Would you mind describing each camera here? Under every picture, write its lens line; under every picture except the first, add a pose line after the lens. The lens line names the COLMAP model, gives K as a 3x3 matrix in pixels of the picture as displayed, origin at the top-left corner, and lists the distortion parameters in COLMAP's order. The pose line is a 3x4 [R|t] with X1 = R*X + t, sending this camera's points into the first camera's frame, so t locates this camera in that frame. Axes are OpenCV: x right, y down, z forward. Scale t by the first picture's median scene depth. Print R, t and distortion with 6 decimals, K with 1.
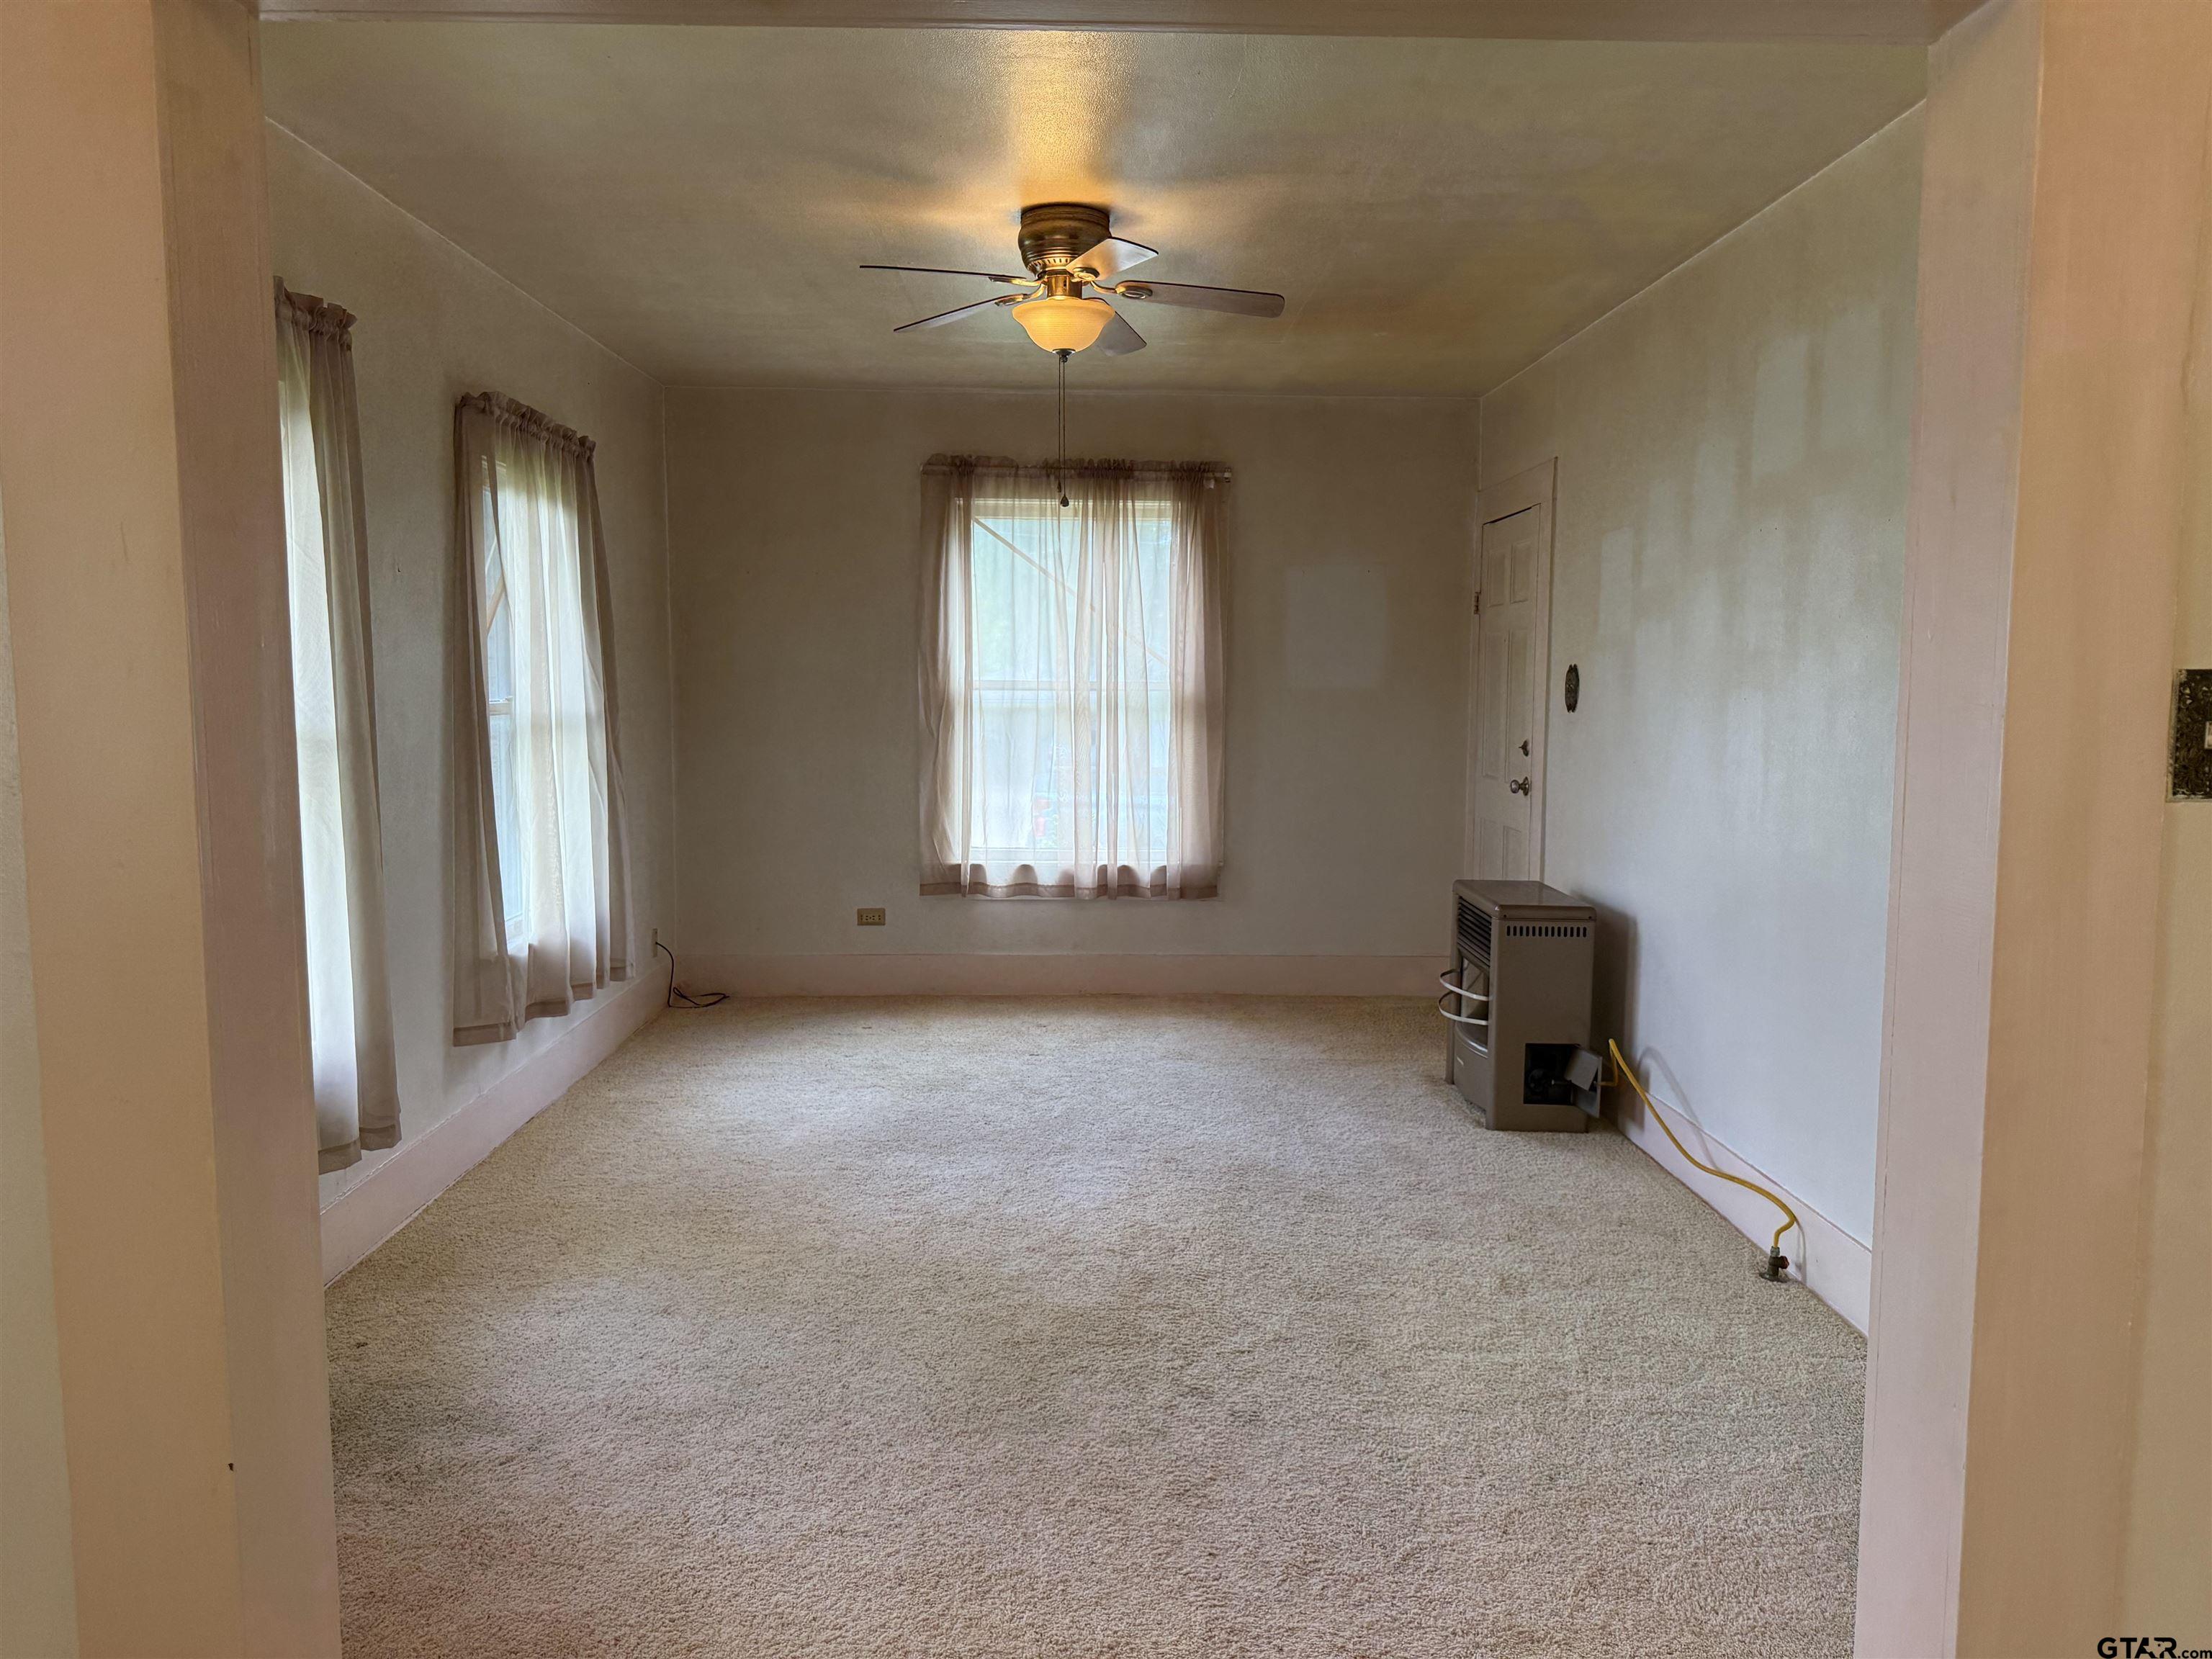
lens RADIAL K [[1553.5, 0, 1110.7], [0, 1553.5, 820.9], [0, 0, 1]] dist [0.050005, -0.054655]
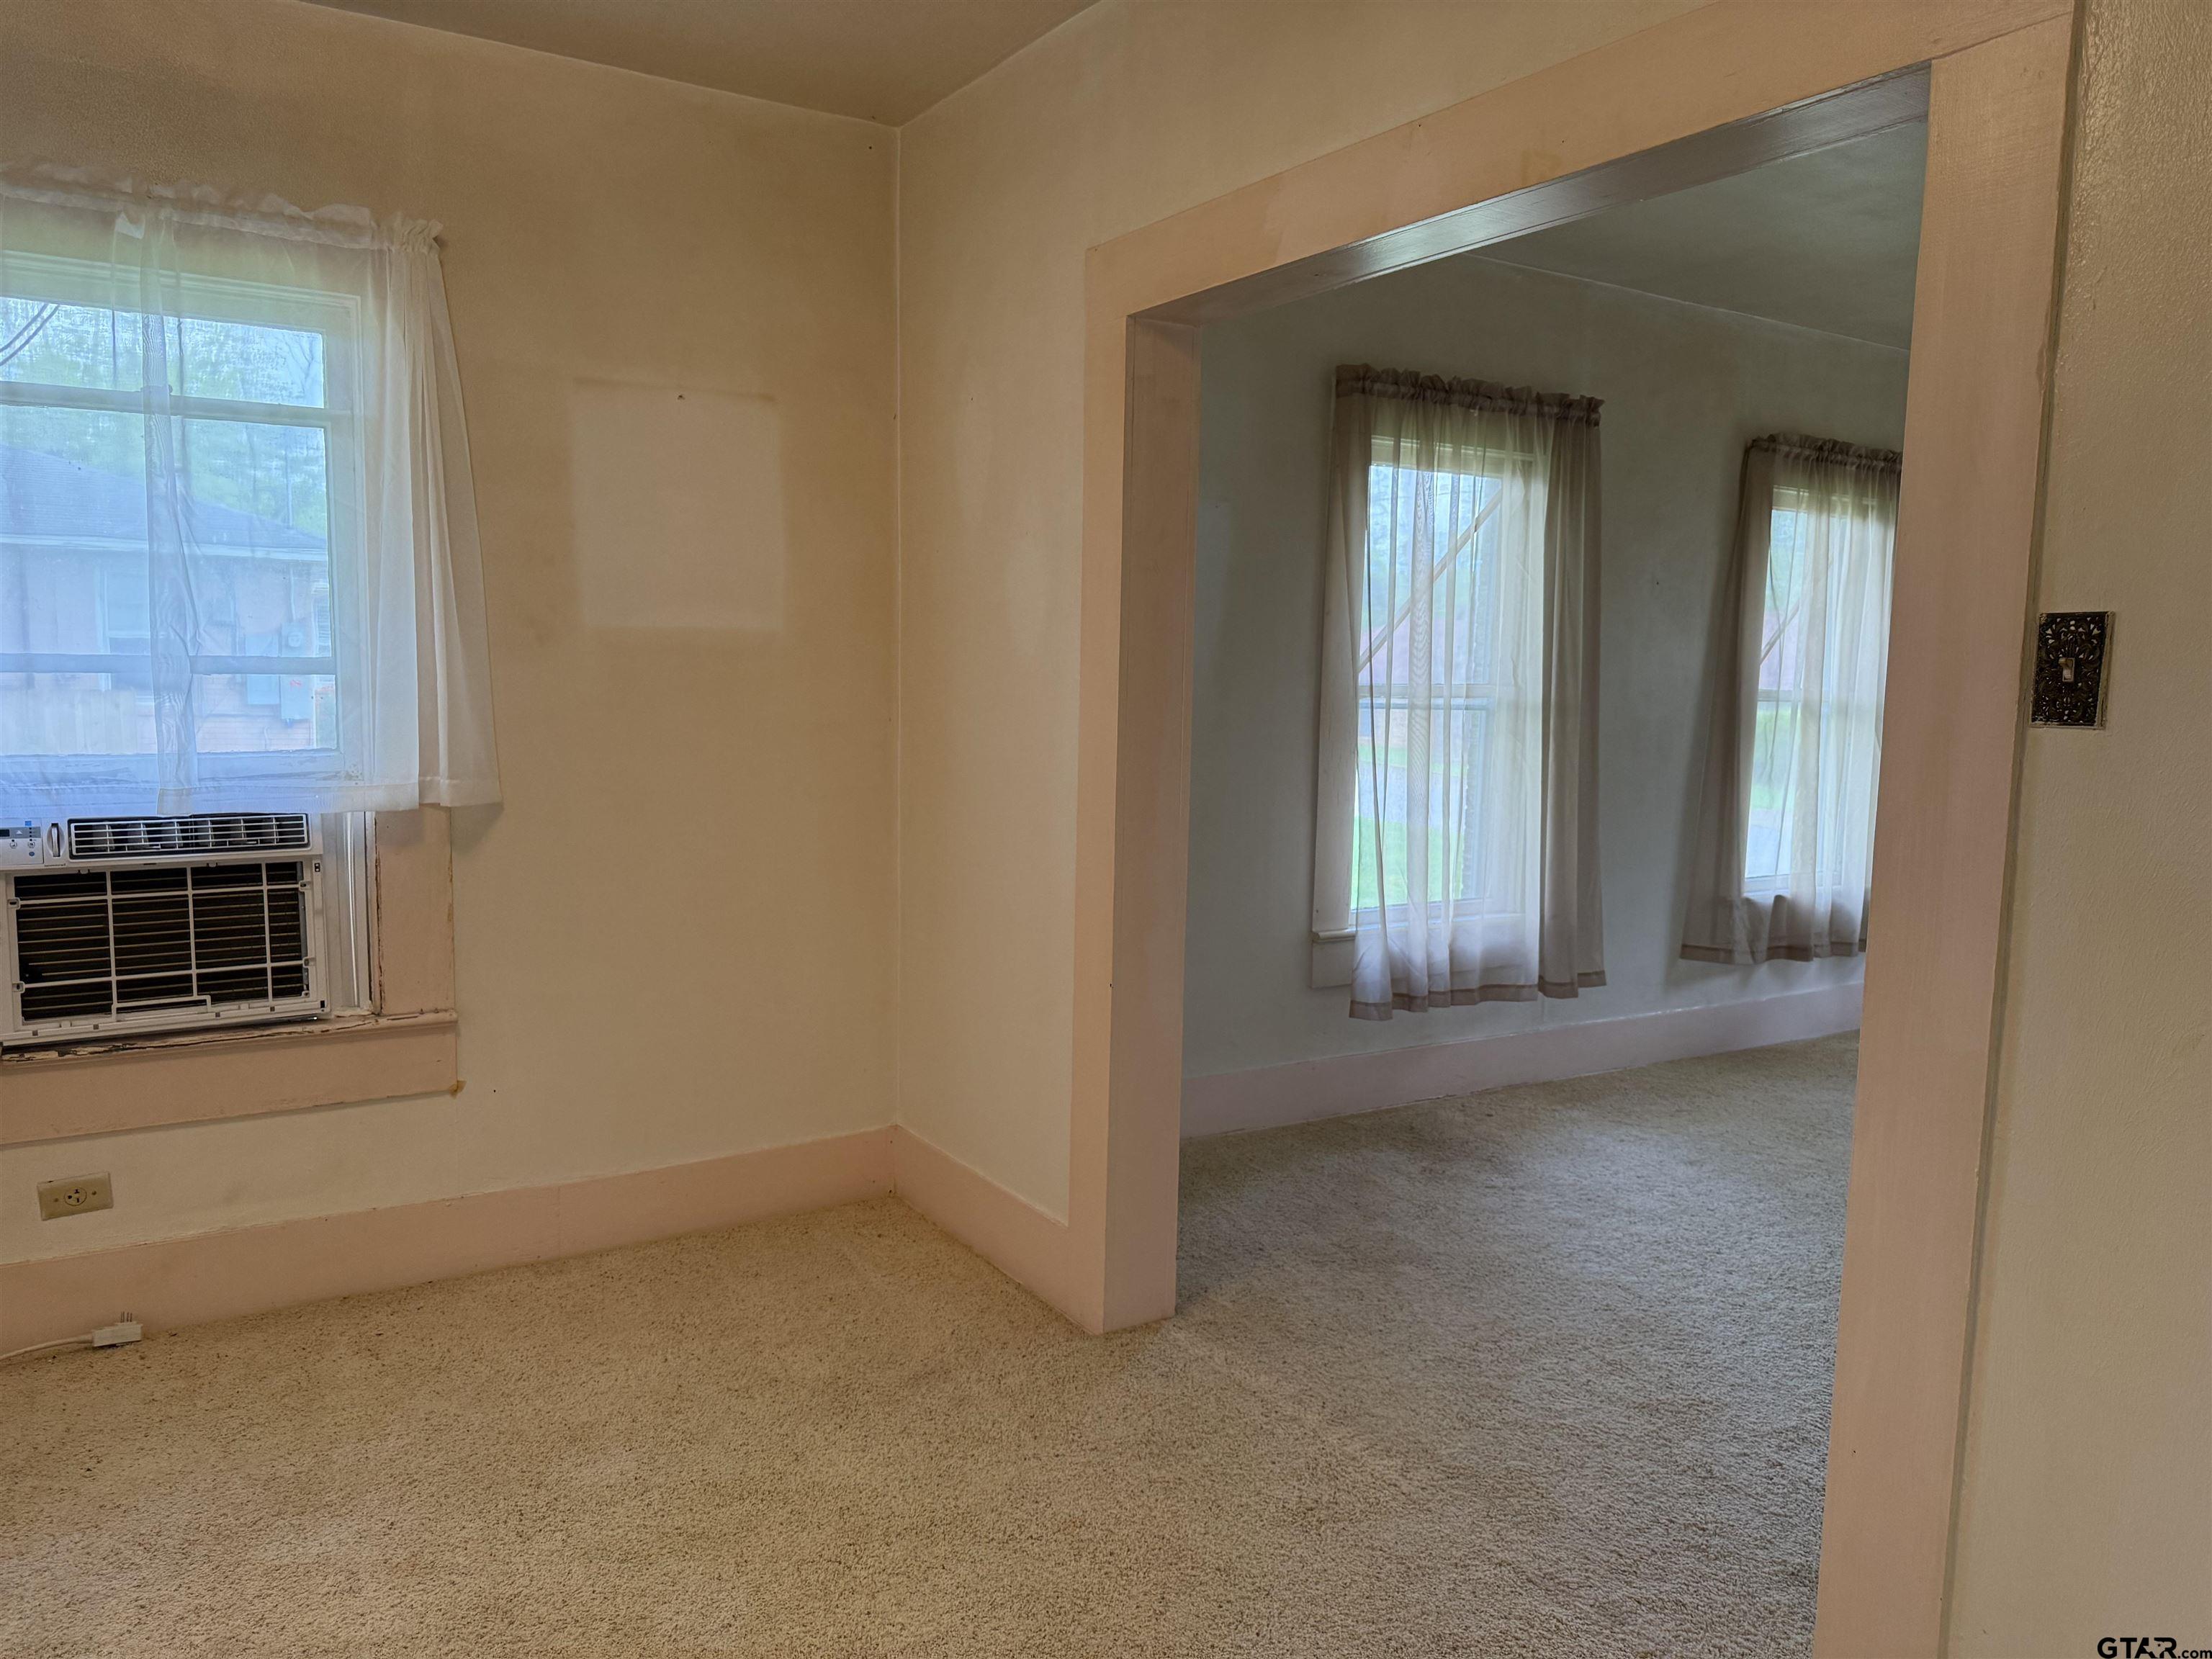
lens RADIAL K [[1522.6, 0, 1106.0], [0, 1522.6, 829.5], [0, 0, 1]] dist [-0.052157, 0.007329]
pose [[0.528441, 0.099003, -0.843178, 0.452439], [-0.098834, 0.993598, 0.054722, 0.025542], [0.843198, 0.054417, 0.534842, -0.061425]]
